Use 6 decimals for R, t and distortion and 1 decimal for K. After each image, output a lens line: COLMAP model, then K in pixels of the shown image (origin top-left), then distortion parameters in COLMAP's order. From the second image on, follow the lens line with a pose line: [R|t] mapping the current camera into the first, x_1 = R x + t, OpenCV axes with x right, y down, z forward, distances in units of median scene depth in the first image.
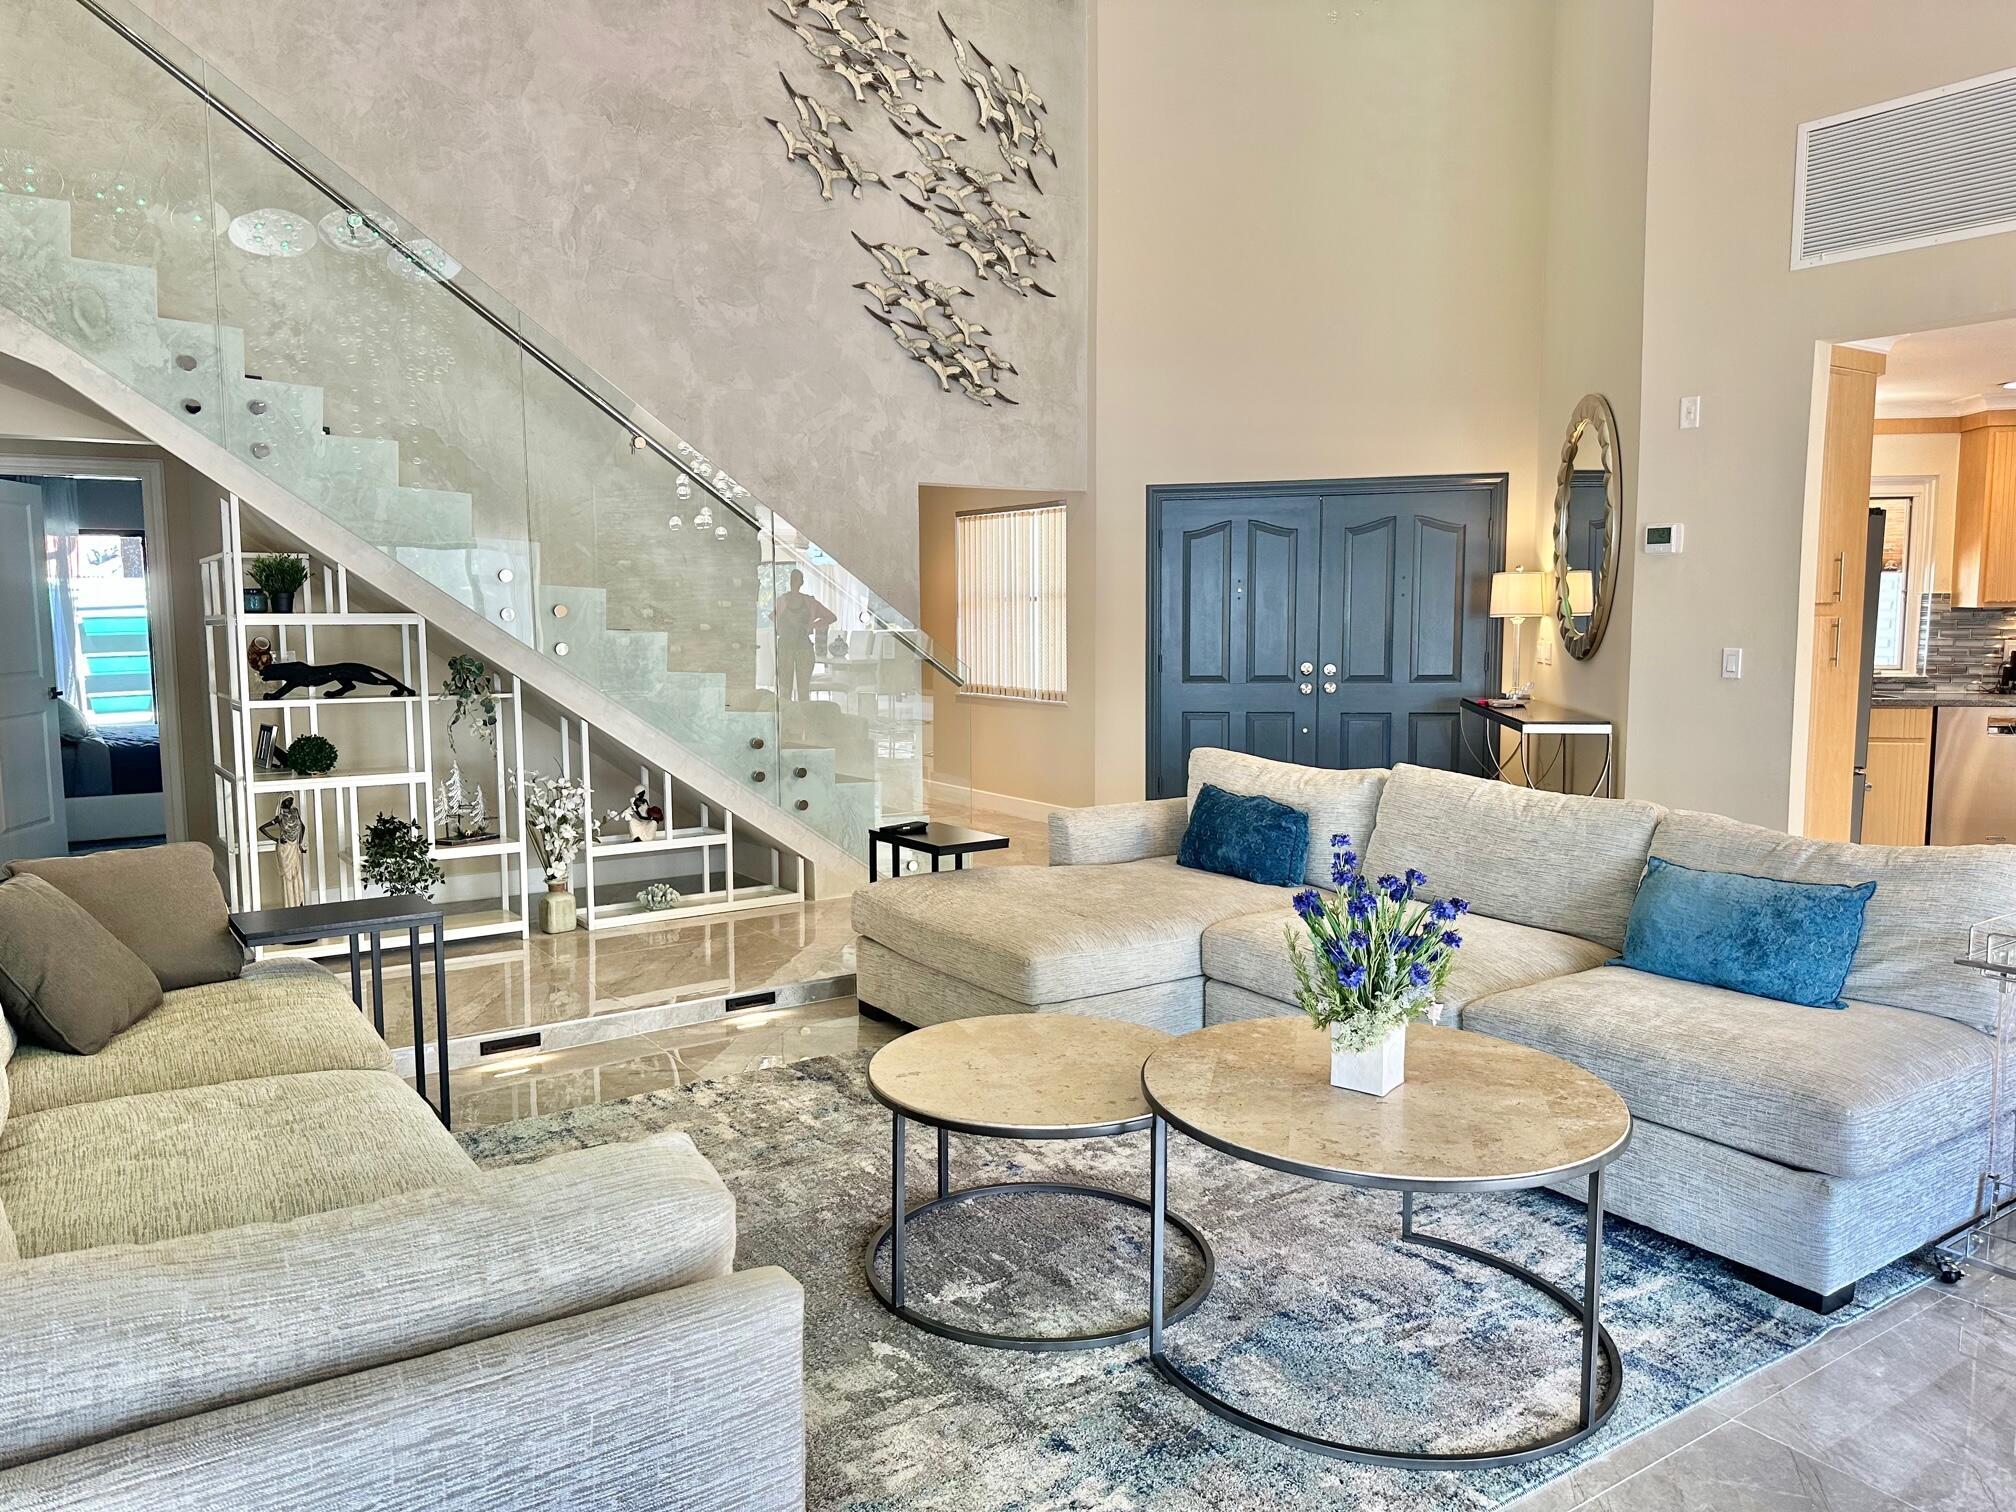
lens RADIAL K [[1376.1, 0, 1008.0], [0, 1376.1, 756.0], [0, 0, 1]] dist [0.001105, -0.000304]
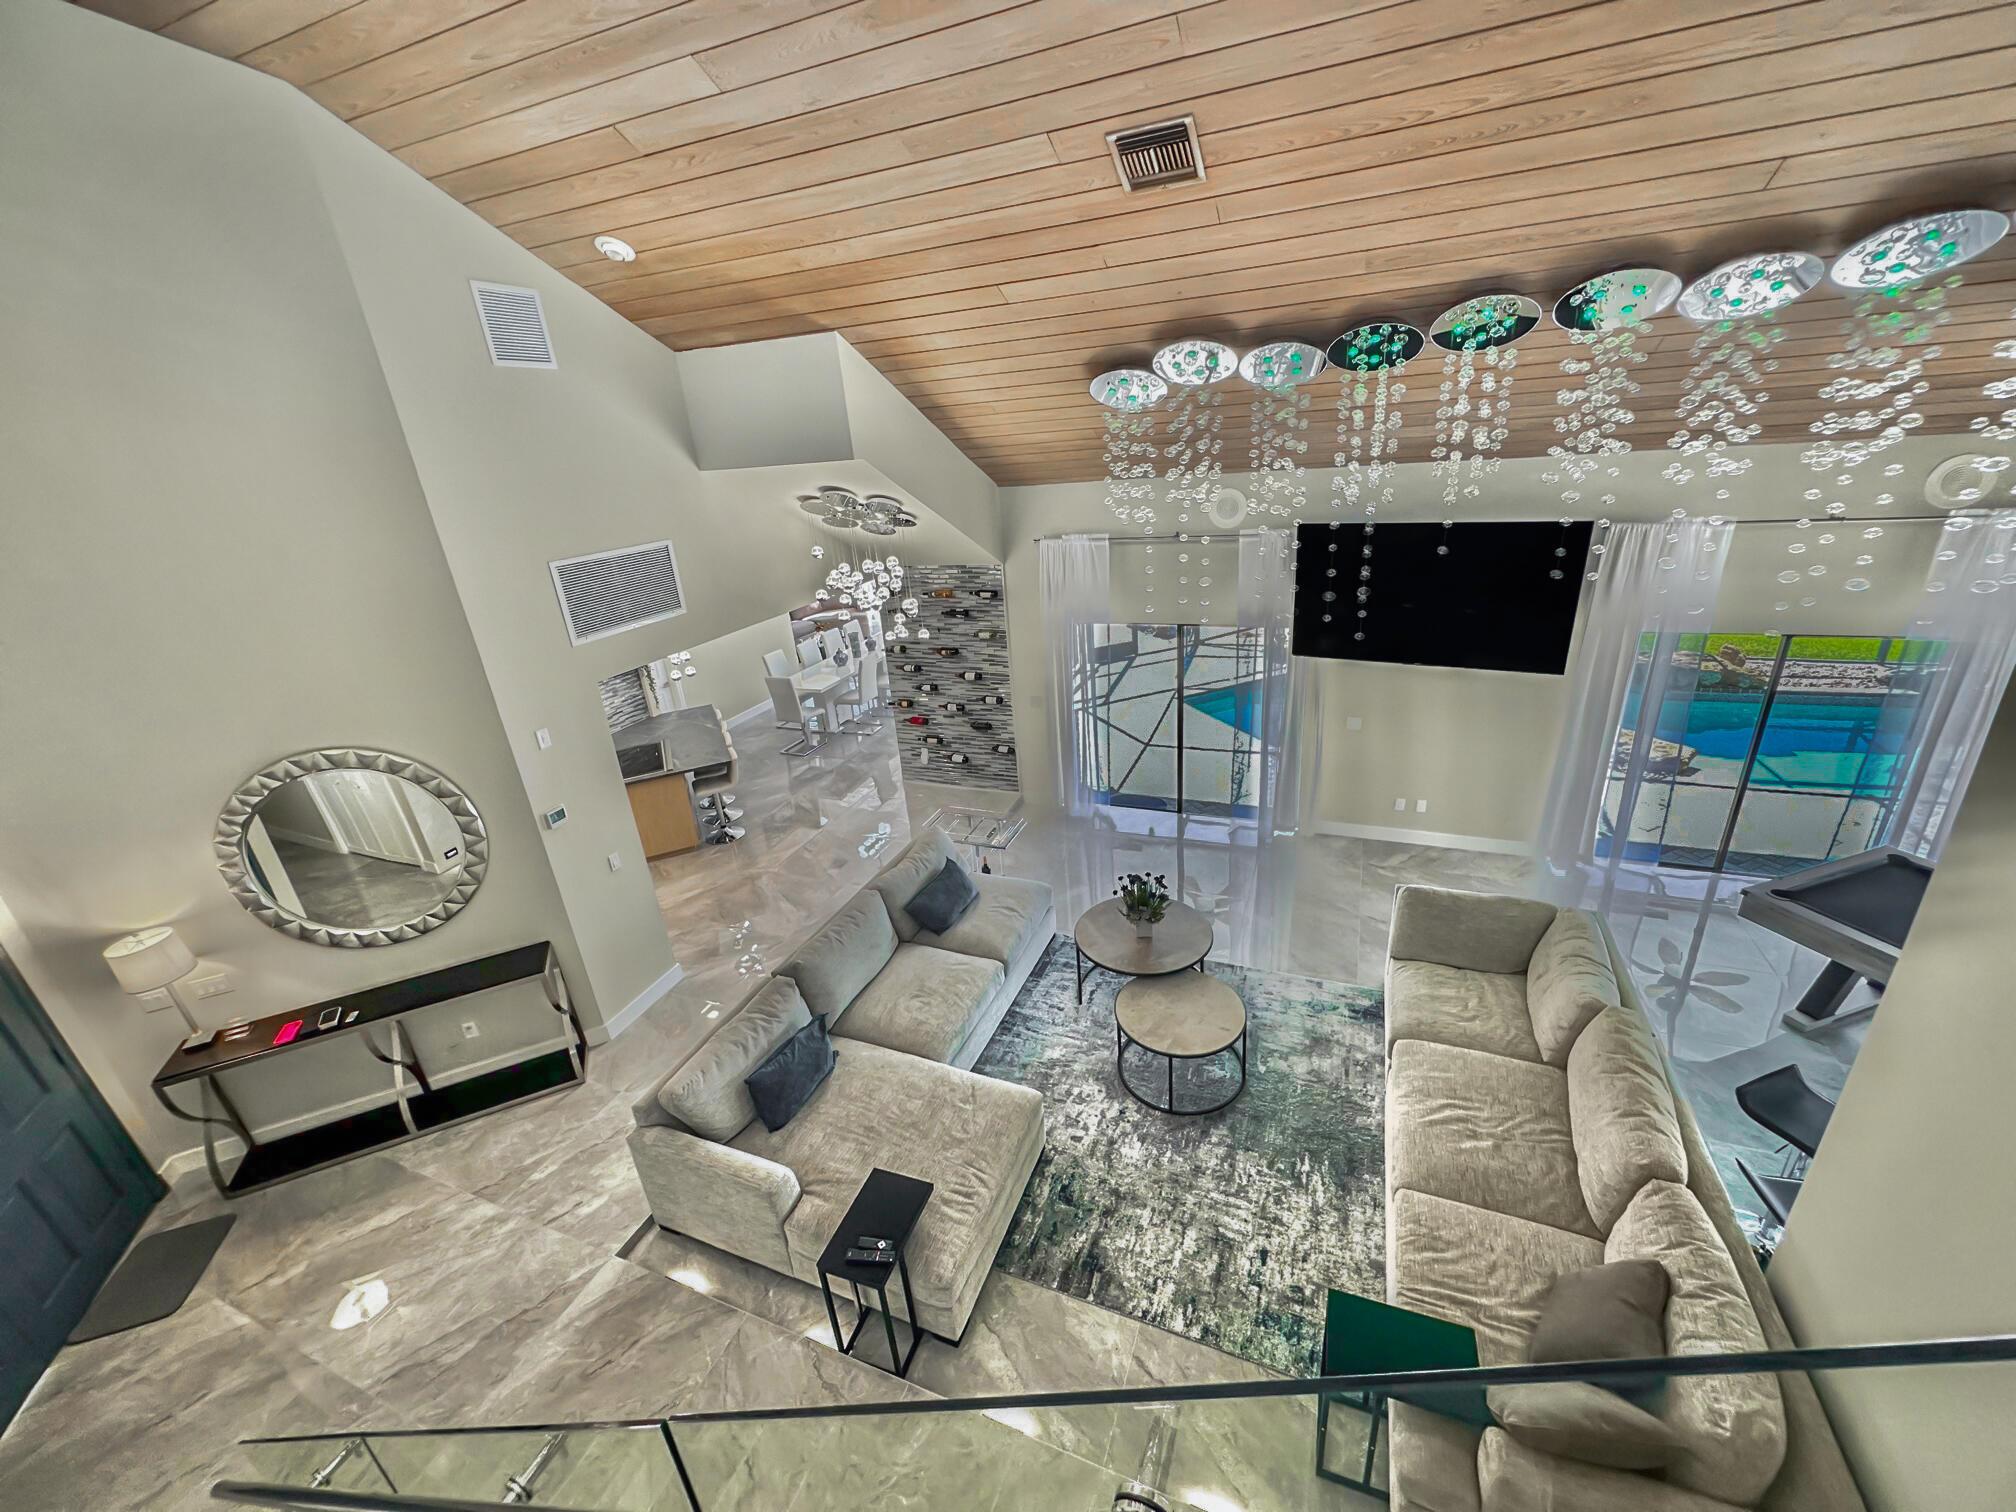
lens RADIAL K [[804.1, 0, 1008.0], [0, 804.1, 756.0], [0, 0, 1]] dist [0.000110, -0.000069]
pose [[-0.557194, -0.277856, 0.782516, -0.582002], [0.159186, 0.889137, 0.429064, -0.626419], [-0.814981, 0.363637, -0.451191, 1.164016]]
